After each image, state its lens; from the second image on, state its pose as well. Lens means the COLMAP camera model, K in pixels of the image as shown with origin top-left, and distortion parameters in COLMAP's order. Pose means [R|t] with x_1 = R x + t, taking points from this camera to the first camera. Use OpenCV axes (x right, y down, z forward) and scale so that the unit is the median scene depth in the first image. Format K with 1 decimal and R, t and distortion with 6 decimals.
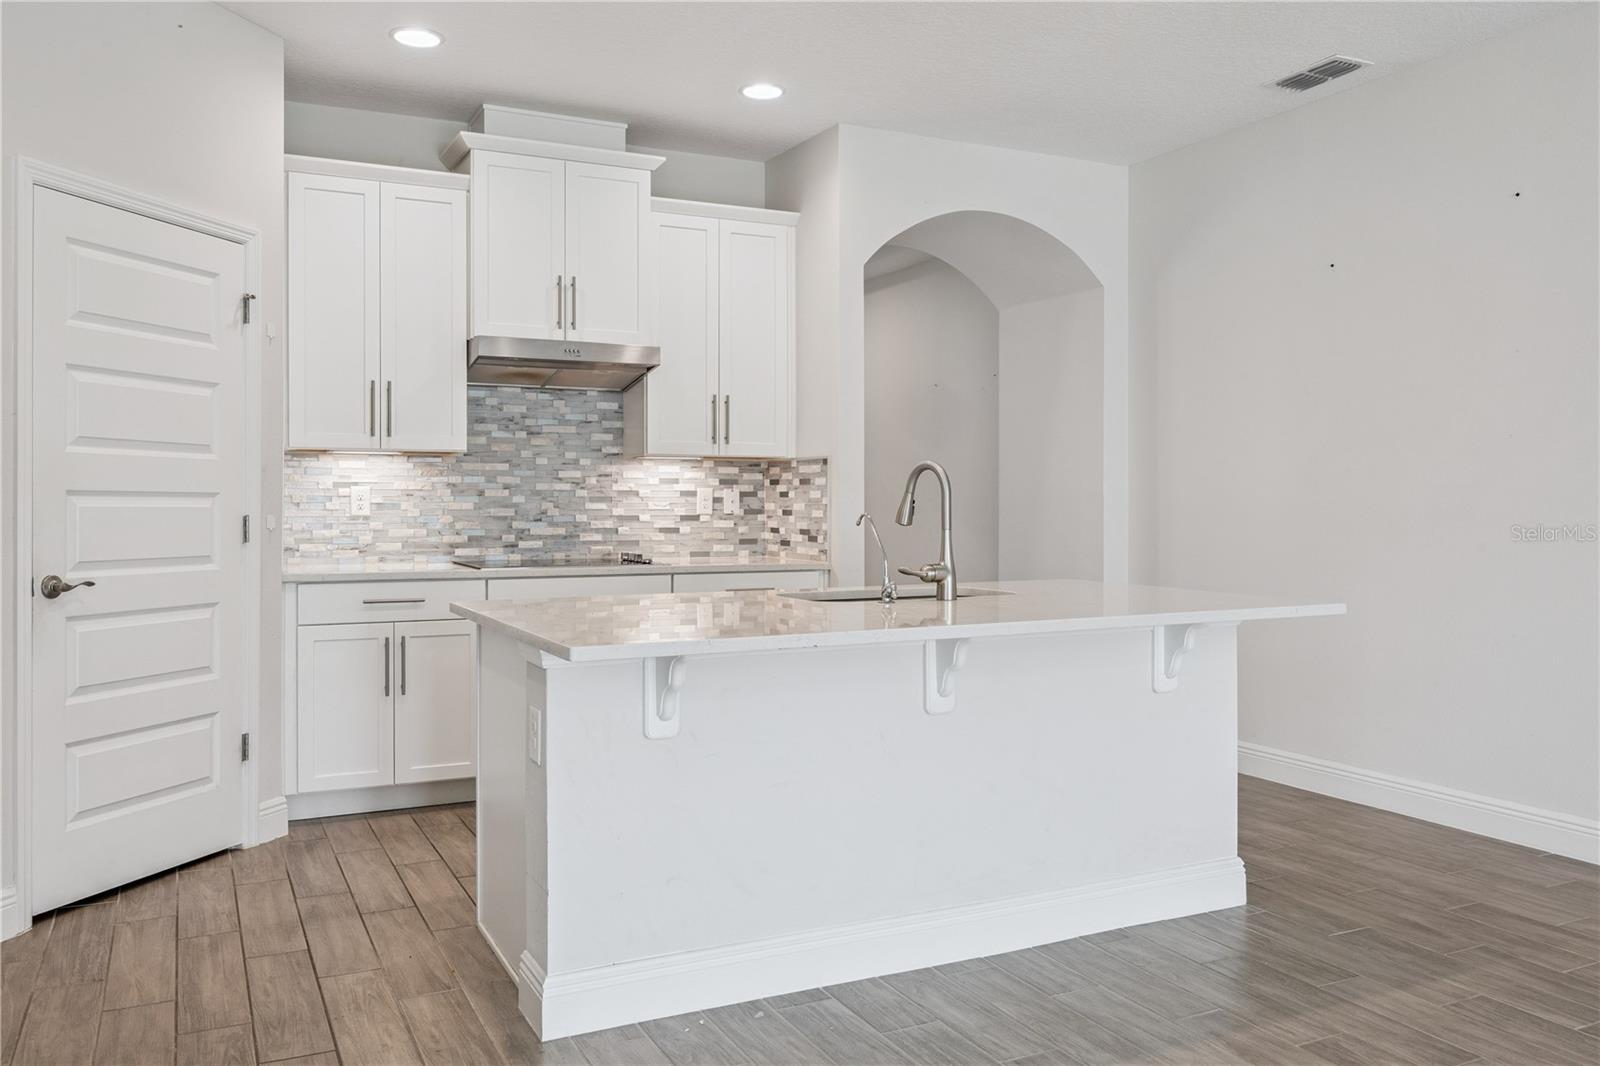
lens RADIAL K [[1224.8, 0, 767.8], [0, 1224.8, 492.1], [0, 0, 1]] dist [-0.006750, 0.000210]
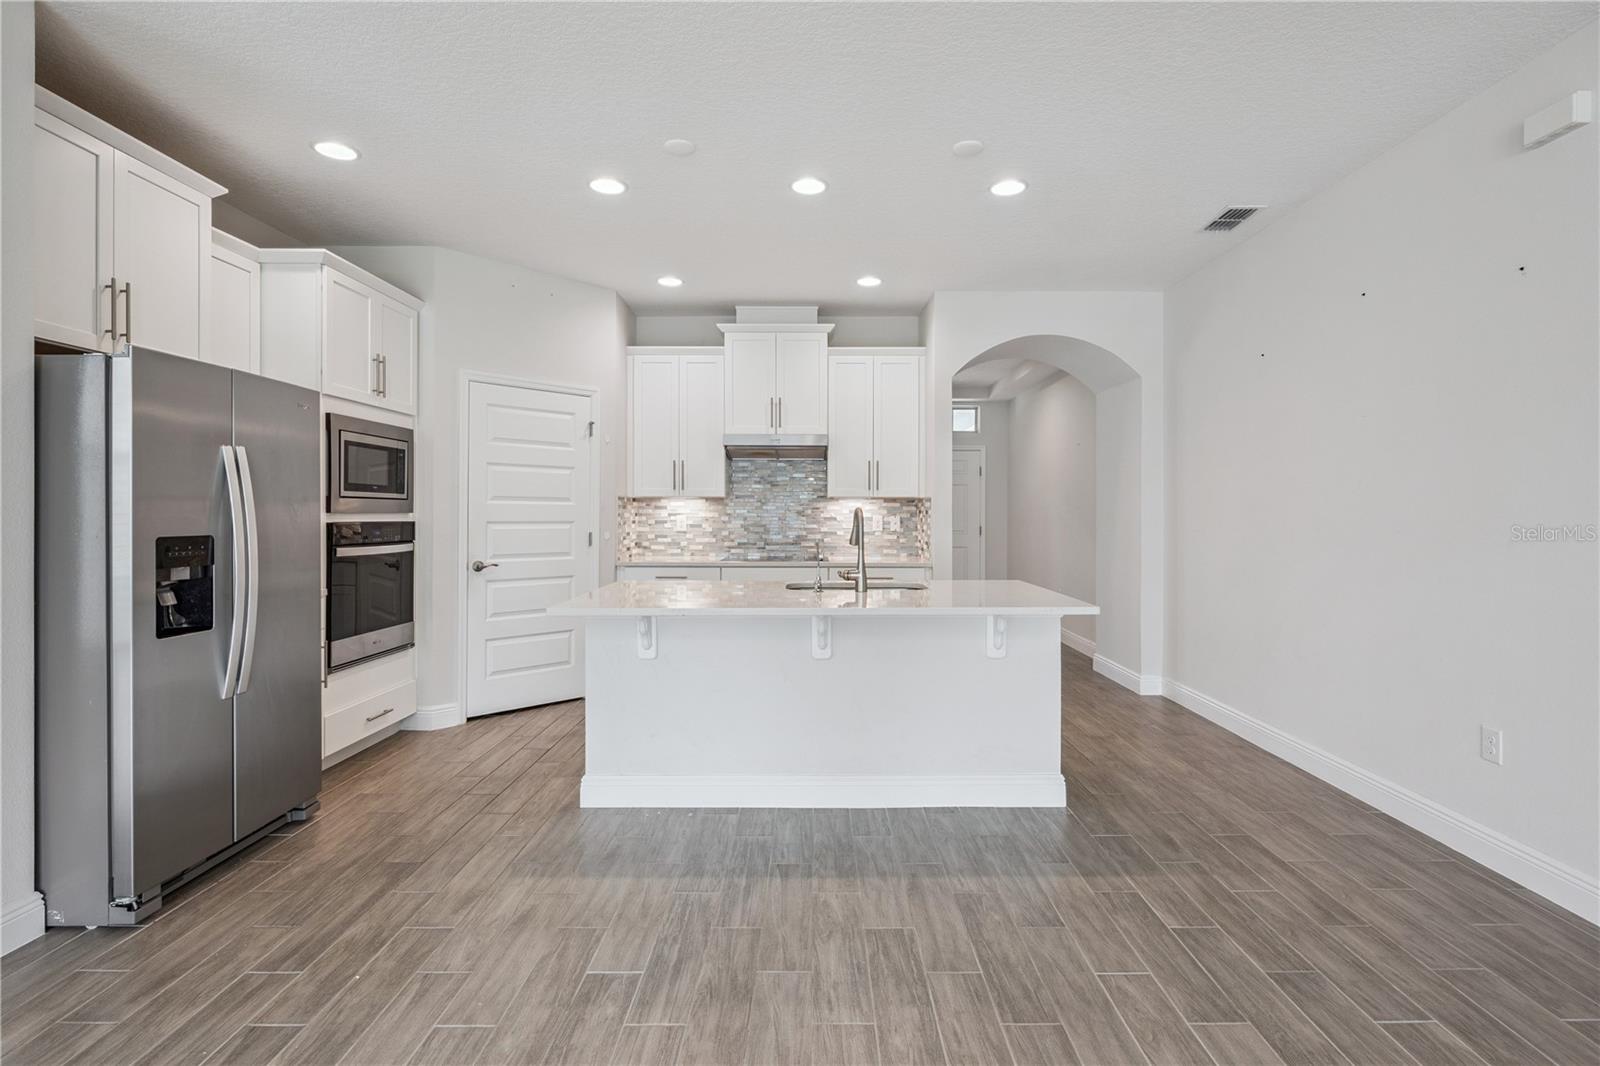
lens RADIAL K [[755.0, 0, 810.3], [0, 755.0, 502.3], [0, 0, 1]] dist [-0.009167, 0.000882]
pose [[0.903026, -0.005135, -0.429555, 0.350830], [0.003061, 0.999980, -0.005520, -0.018185], [0.429574, 0.003670, 0.903024, 0.031944]]
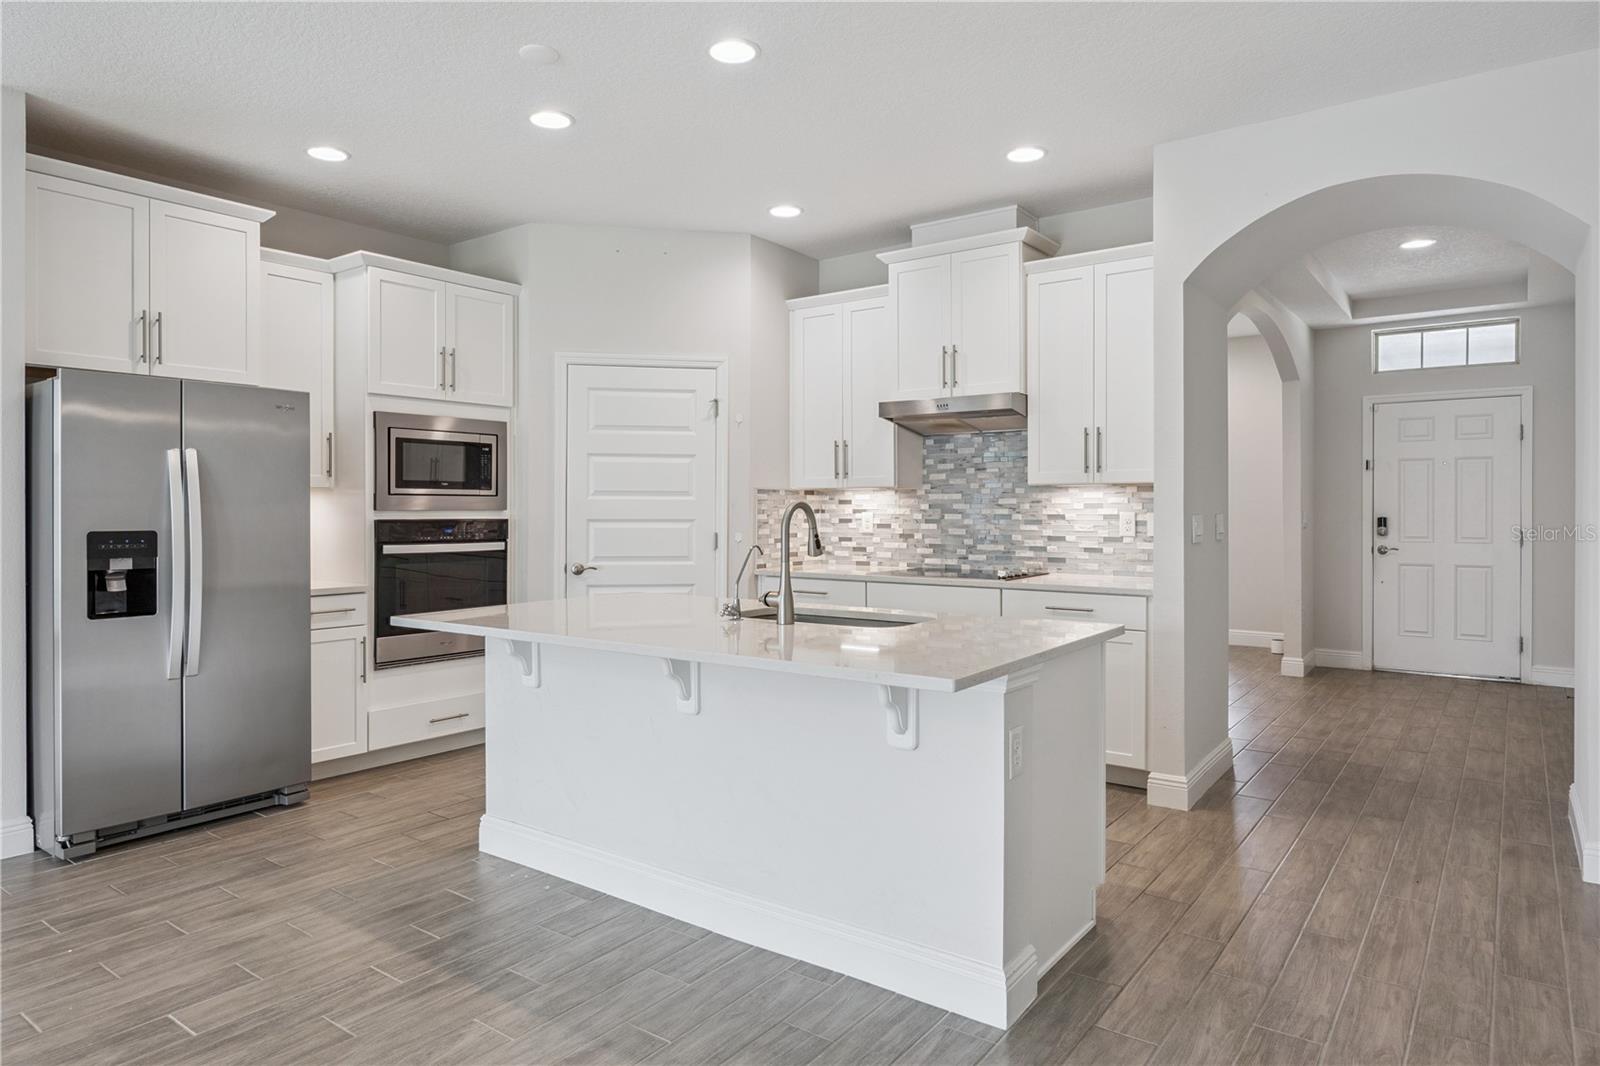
lens RADIAL K [[953.0, 0, 796.6], [0, 953.0, 500.5], [0, 0, 1]] dist [-0.008635, 0.001090]
pose [[0.472342, -0.008869, -0.881371, 0.622412], [0.010453, 0.999935, -0.004460, -0.014525], [0.881354, -0.007106, 0.472404, 0.398448]]
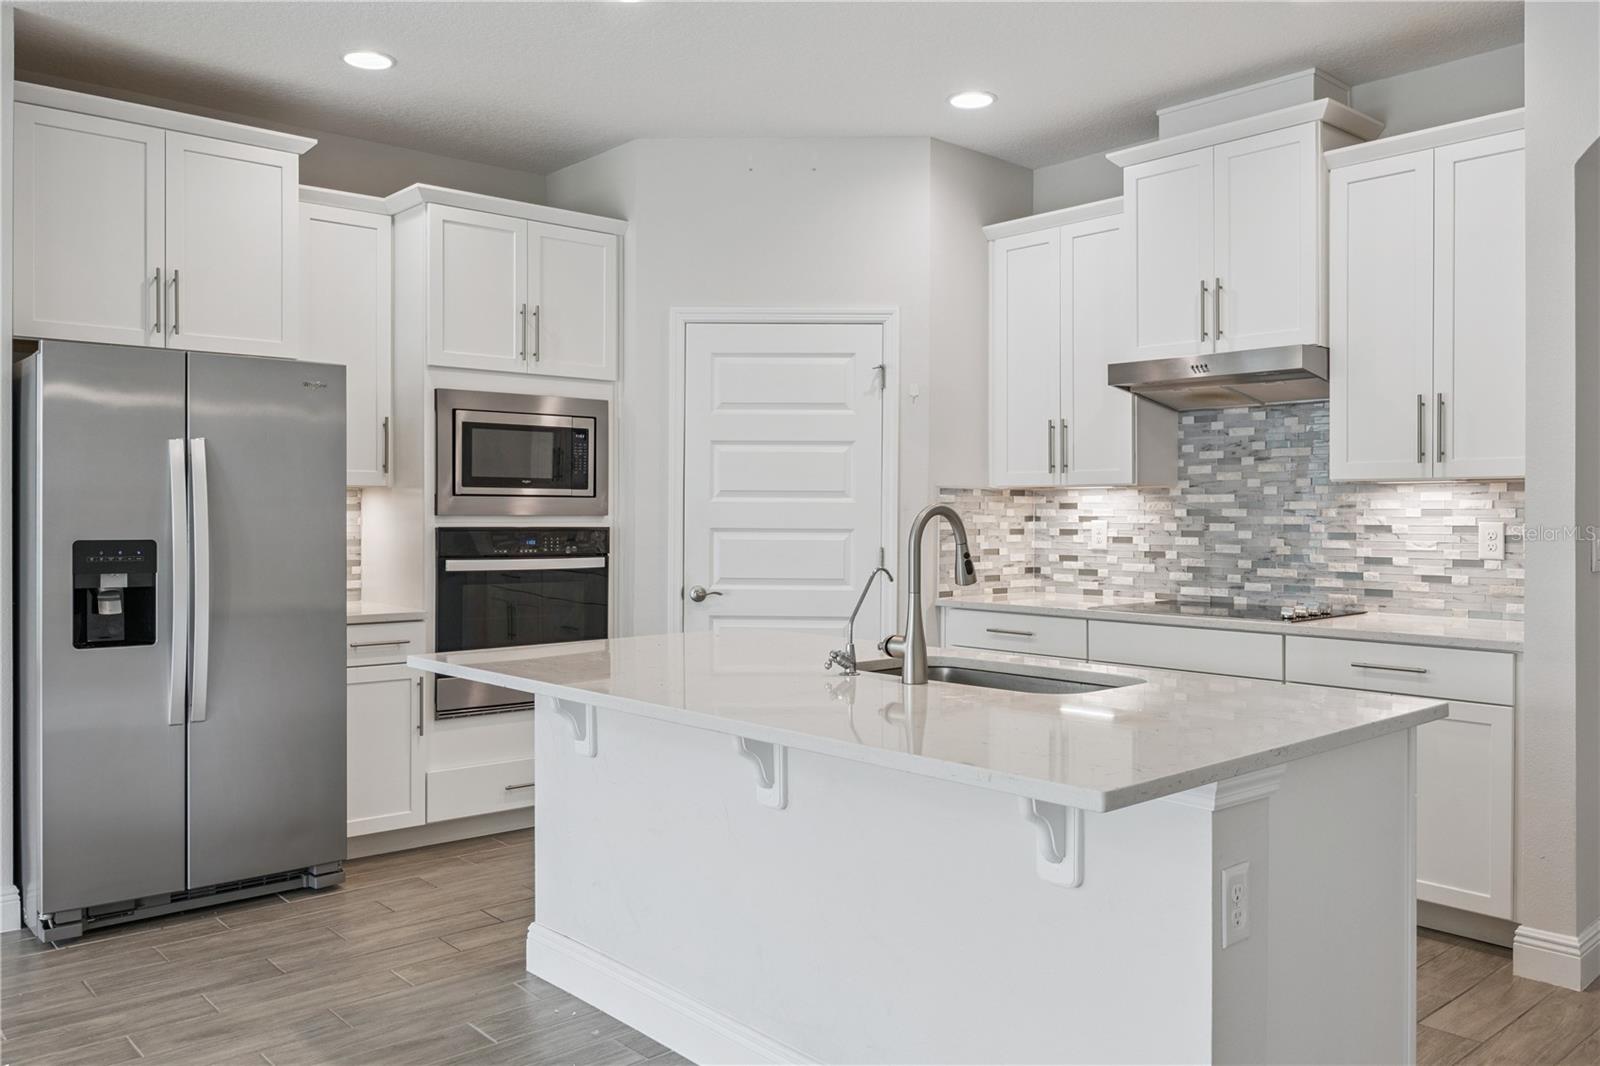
lens RADIAL K [[1224.8, 0, 805.3], [0, 1224.8, 504.1], [0, 0, 1]] dist [-0.006750, 0.000210]
pose [[0.279736, -0.008080, -0.960043, 0.586021], [0.007808, 0.999951, -0.006140, -0.014077], [0.960045, -0.005779, 0.279785, 0.480622]]
